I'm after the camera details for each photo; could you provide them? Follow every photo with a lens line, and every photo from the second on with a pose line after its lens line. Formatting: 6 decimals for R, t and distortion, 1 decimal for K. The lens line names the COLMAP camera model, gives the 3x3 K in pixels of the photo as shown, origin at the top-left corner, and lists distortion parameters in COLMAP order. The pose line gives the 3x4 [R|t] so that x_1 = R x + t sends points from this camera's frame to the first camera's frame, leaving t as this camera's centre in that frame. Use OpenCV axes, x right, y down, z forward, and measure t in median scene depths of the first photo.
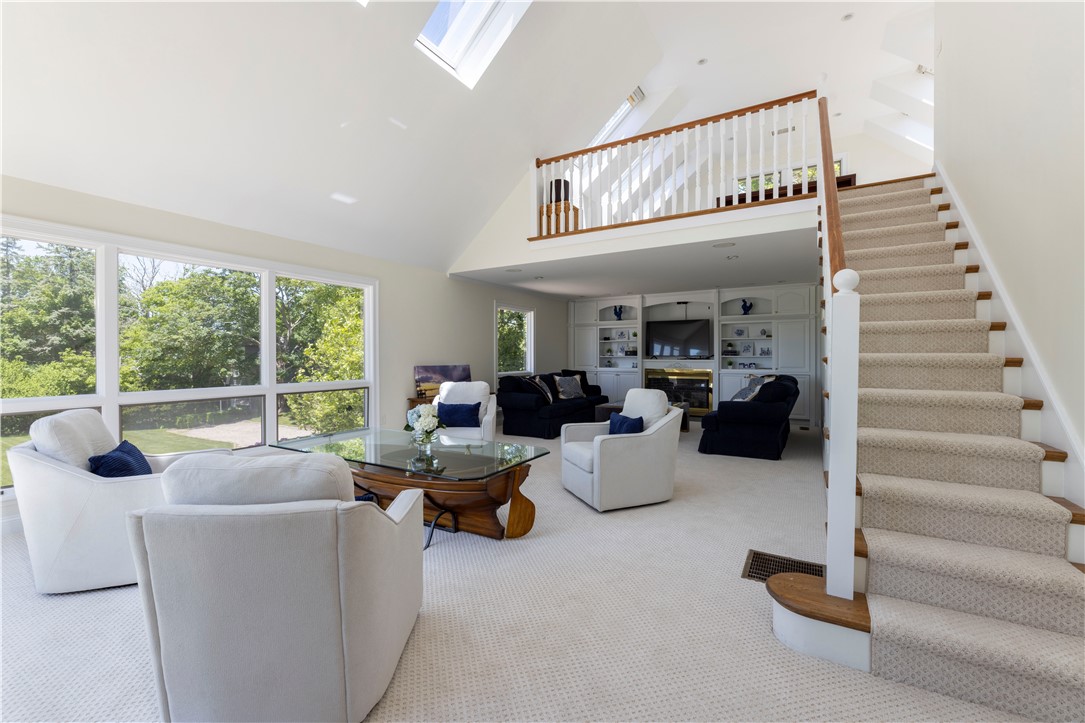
lens RADIAL K [[456.3, 0, 542.4], [0, 456.3, 353.5], [0, 0, 1]] dist [-0.001542, 0.000129]
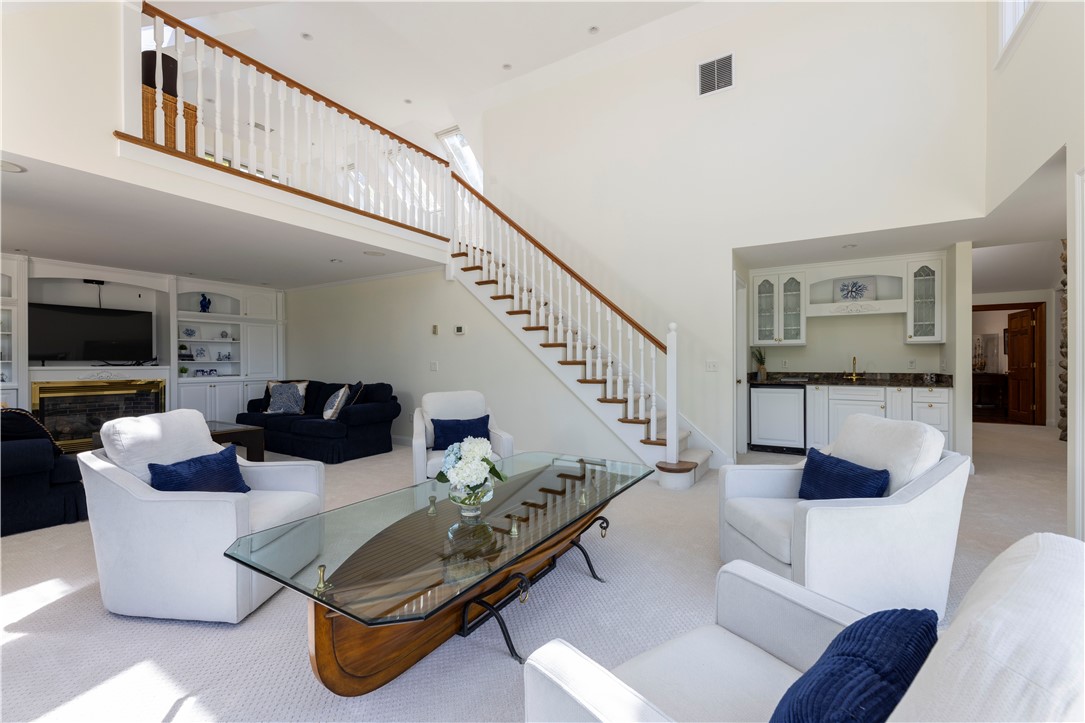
lens RADIAL K [[456.3, 0, 538.7], [0, 456.3, 366.9], [0, 0, 1]] dist [-0.001542, 0.000129]
pose [[0.034350, -0.009122, 0.999368, -0.367051], [-0.005279, 0.999943, 0.009309, 0.004499], [-0.999396, -0.005596, 0.034300, 0.348543]]
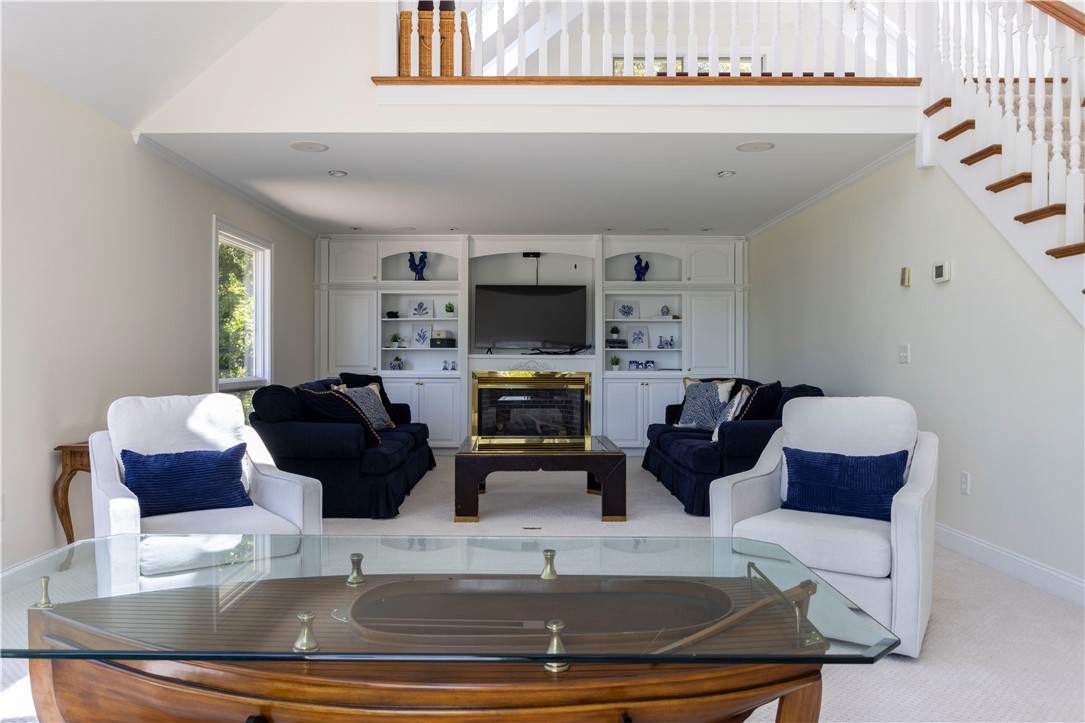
lens RADIAL K [[781.9, 0, 537.3], [0, 781.9, 356.5], [0, 0, 1]] dist [-0.011773, 0.002550]
pose [[0.864398, 0.005549, 0.502777, -0.187588], [-0.007433, 0.999971, 0.001743, 0.014086], [-0.502753, -0.005244, 0.864414, 0.170926]]
